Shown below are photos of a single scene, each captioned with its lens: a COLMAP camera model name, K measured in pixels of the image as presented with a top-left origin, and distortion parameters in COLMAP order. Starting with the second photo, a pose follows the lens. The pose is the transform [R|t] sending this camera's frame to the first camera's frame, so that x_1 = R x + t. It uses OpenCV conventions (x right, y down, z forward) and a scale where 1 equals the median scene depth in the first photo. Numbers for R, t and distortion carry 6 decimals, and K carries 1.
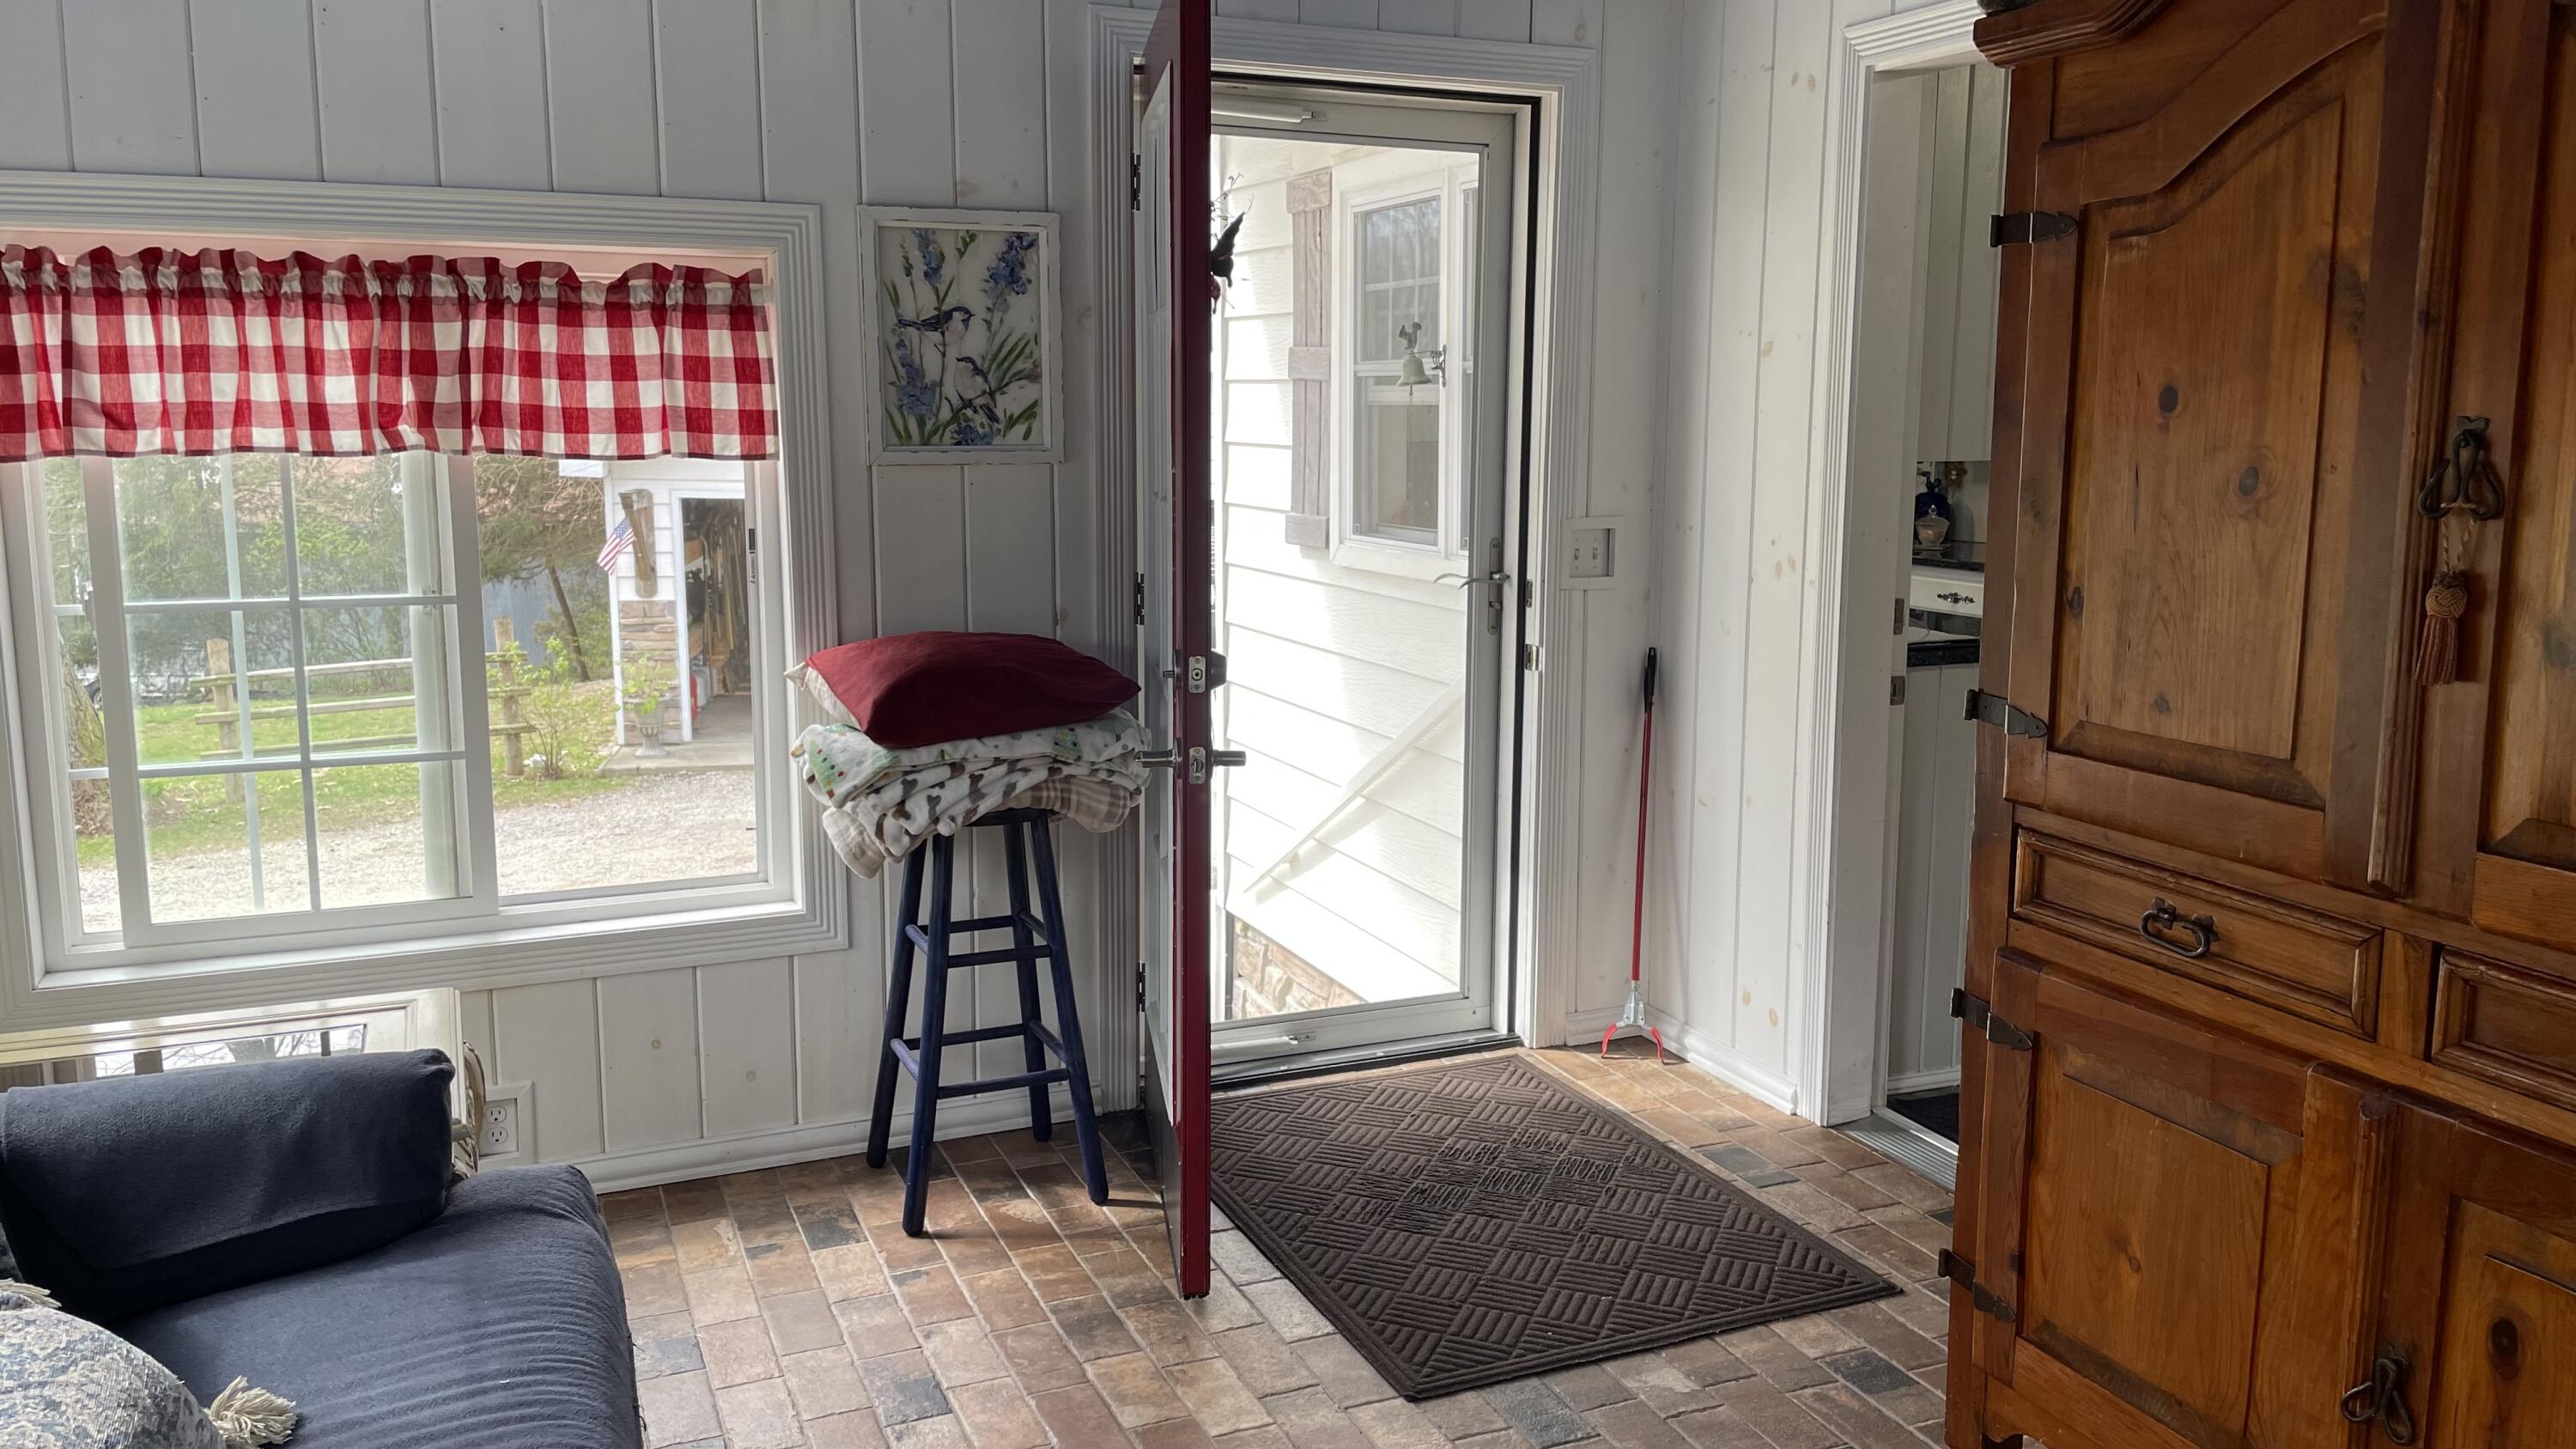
lens RADIAL K [[1926.7, 0, 1287.9], [0, 1926.7, 716.0], [0, 0, 1]] dist [0.097378, -0.124217]
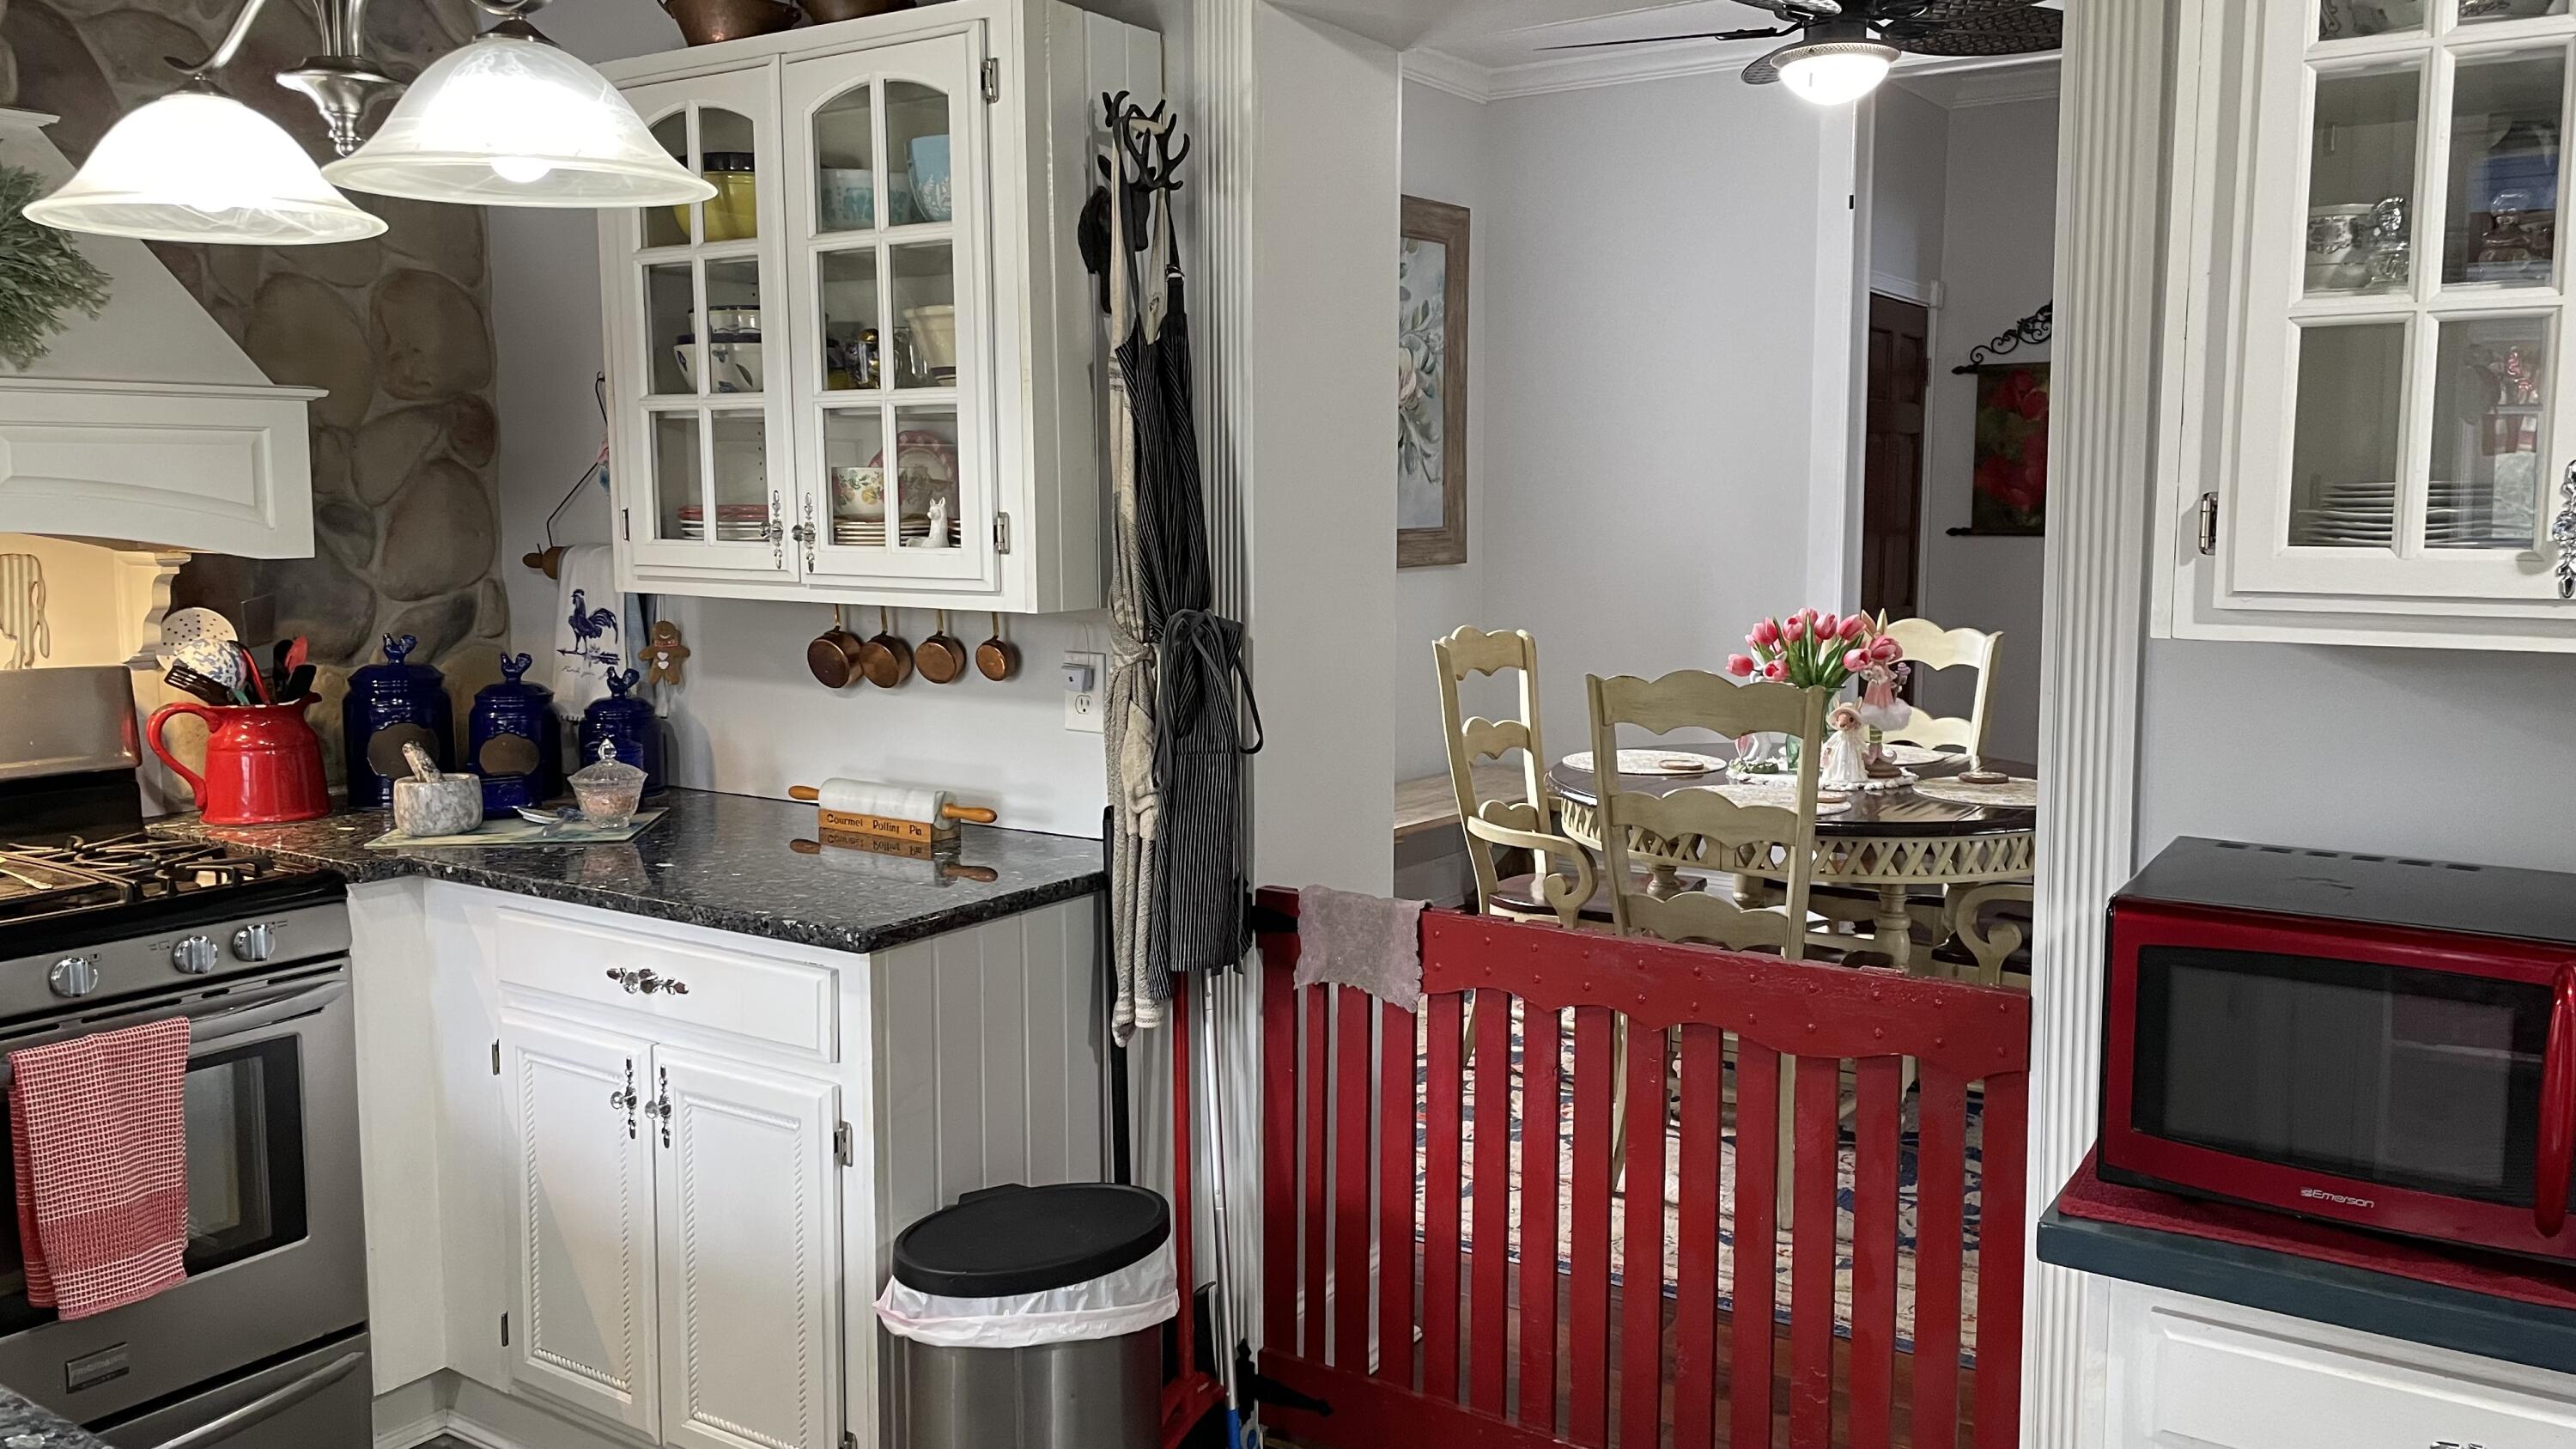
lens RADIAL K [[1926.7, 0, 1287.2], [0, 1926.7, 718.4], [0, 0, 1]] dist [0.097378, -0.124217]
pose [[0.838012, -0.064527, 0.541823, 0.204333], [0.091173, 0.995582, -0.022446, -0.082896], [-0.537981, 0.068210, 0.840193, 0.494037]]
